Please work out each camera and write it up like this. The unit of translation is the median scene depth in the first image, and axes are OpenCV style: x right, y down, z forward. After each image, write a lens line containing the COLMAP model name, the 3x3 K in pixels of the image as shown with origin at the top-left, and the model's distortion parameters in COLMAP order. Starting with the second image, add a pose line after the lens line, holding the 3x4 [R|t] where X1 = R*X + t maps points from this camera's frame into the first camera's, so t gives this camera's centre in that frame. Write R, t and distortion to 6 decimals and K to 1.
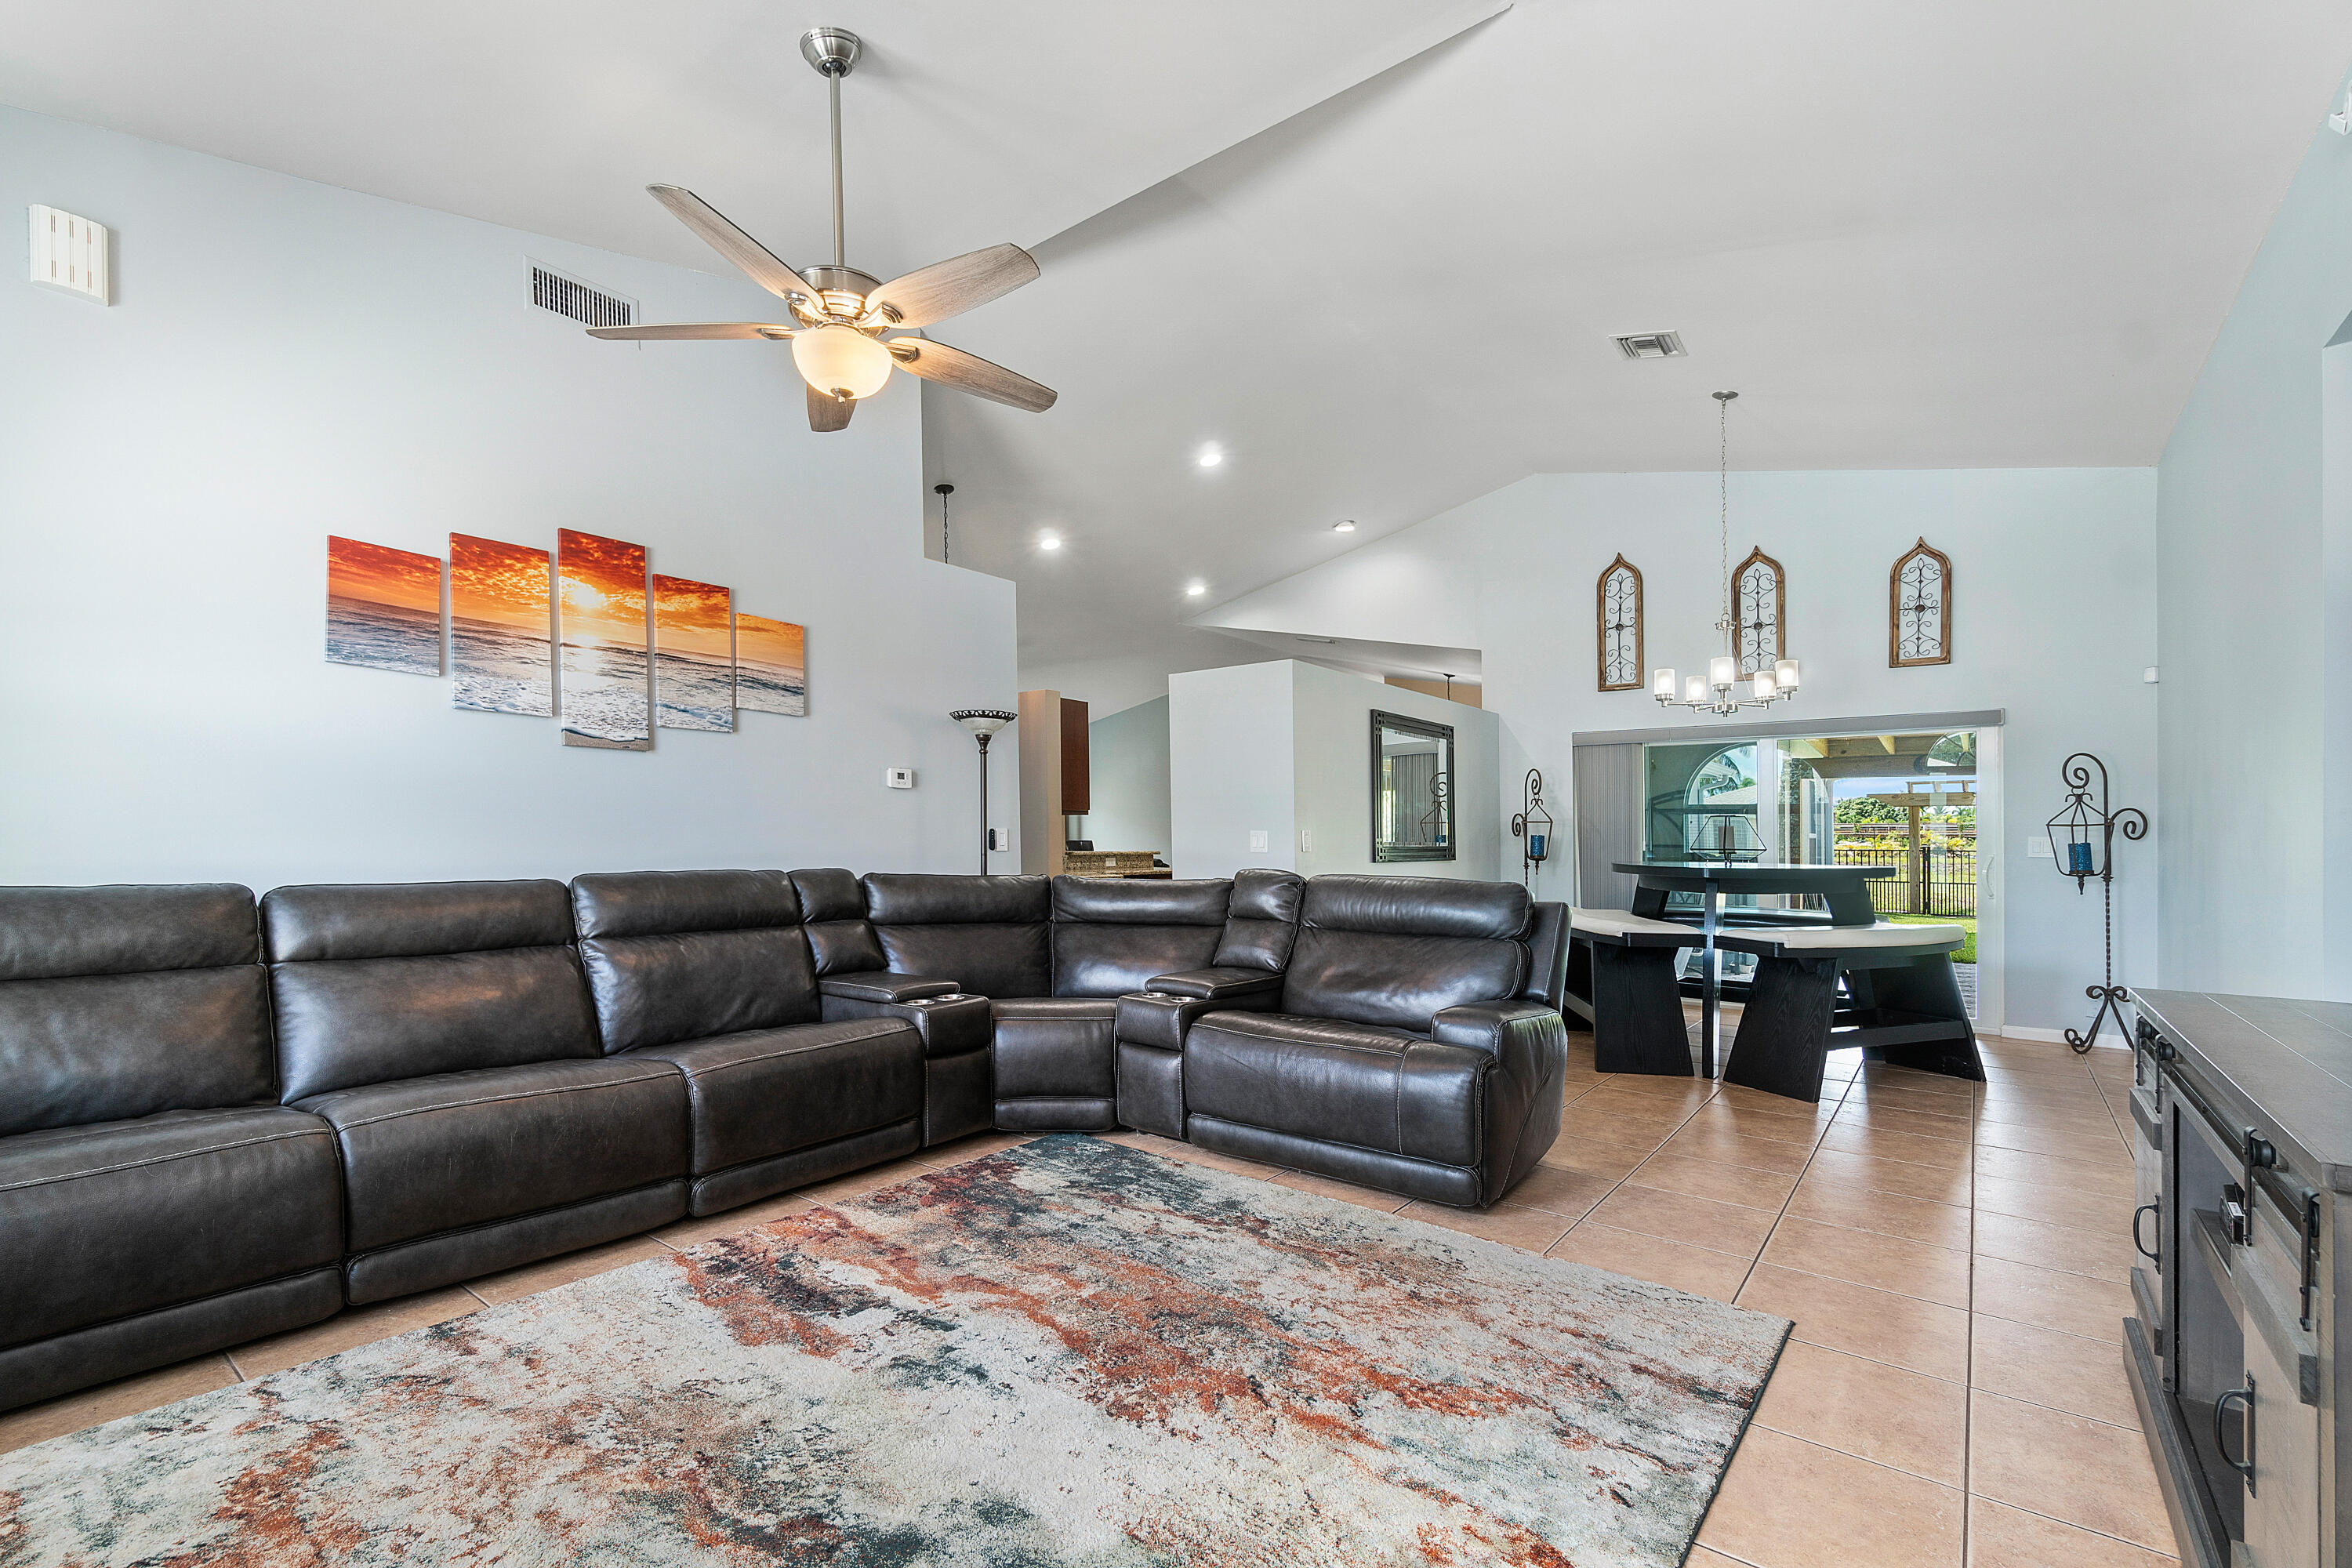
lens RADIAL K [[1018.6, 0, 1150.9], [0, 1018.6, 831.4], [0, 0, 1]] dist [0.004649, 0.000040]
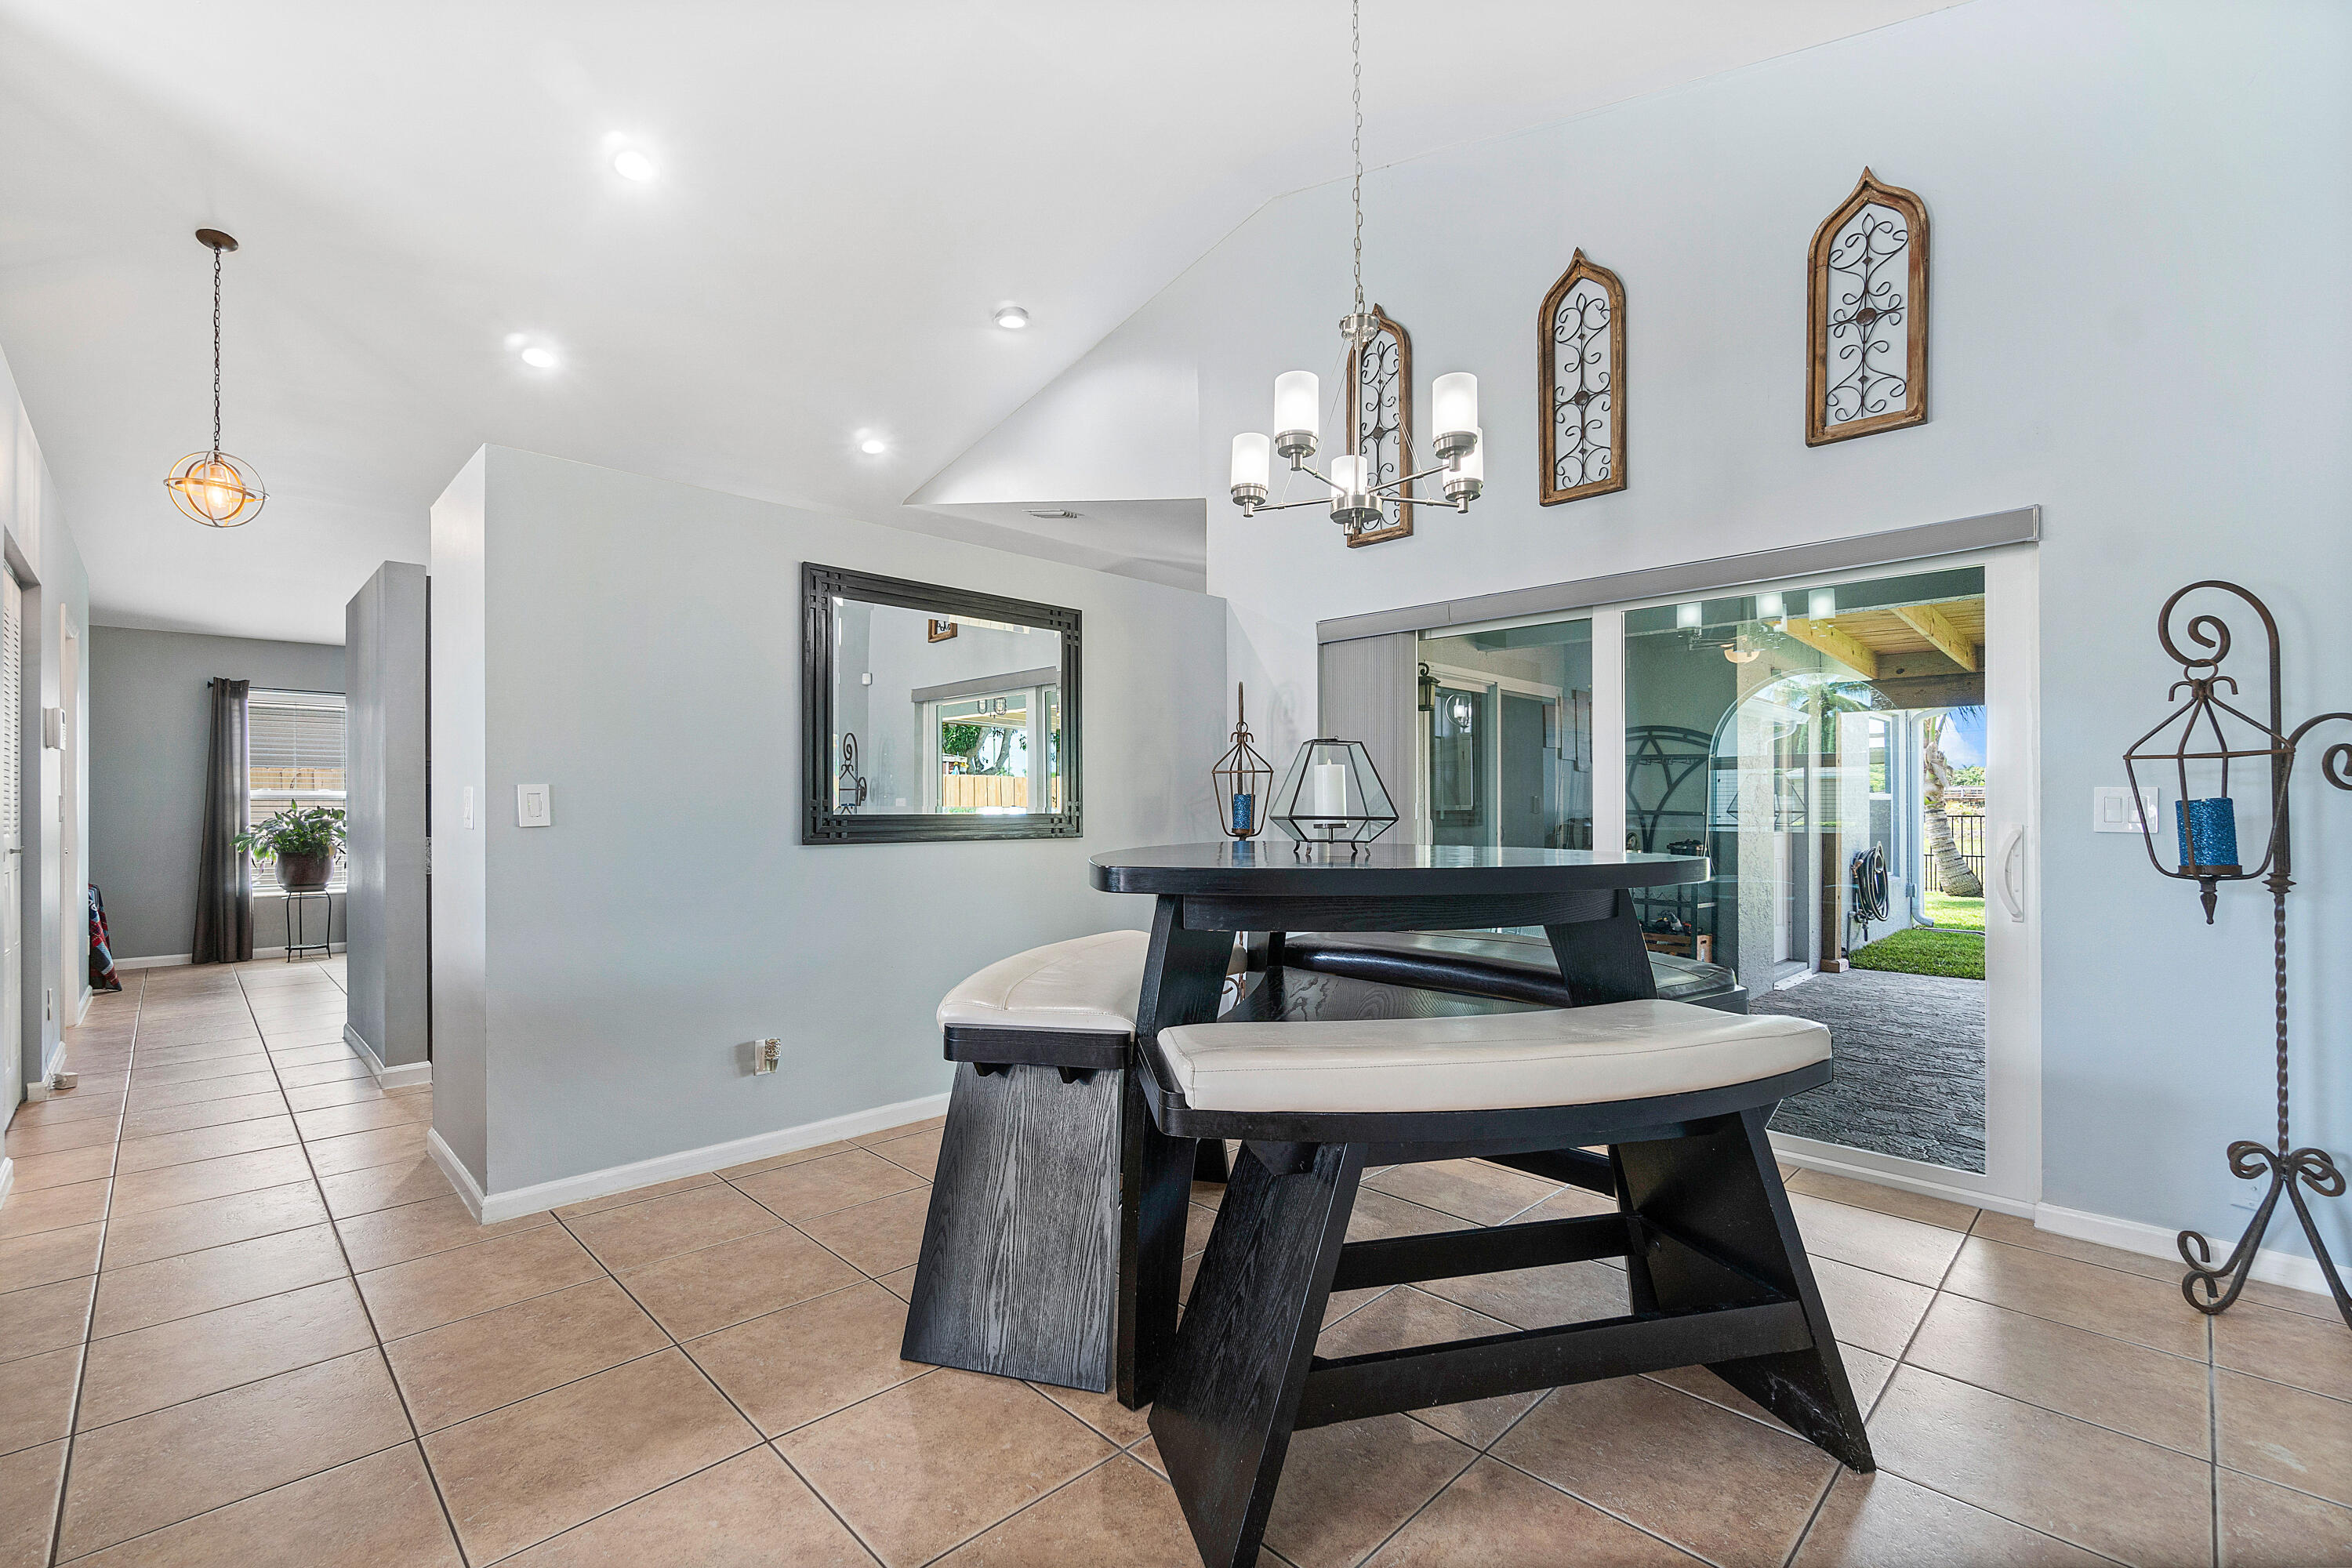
lens RADIAL K [[1018.6, 0, 1176.3], [0, 1018.6, 797.9], [0, 0, 1]] dist [0.004649, 0.000040]
pose [[0.993840, -0.008921, -0.110464, 0.537655], [0.009571, 0.999940, 0.005352, 0.004690], [0.110410, -0.006376, 0.993866, 0.539727]]
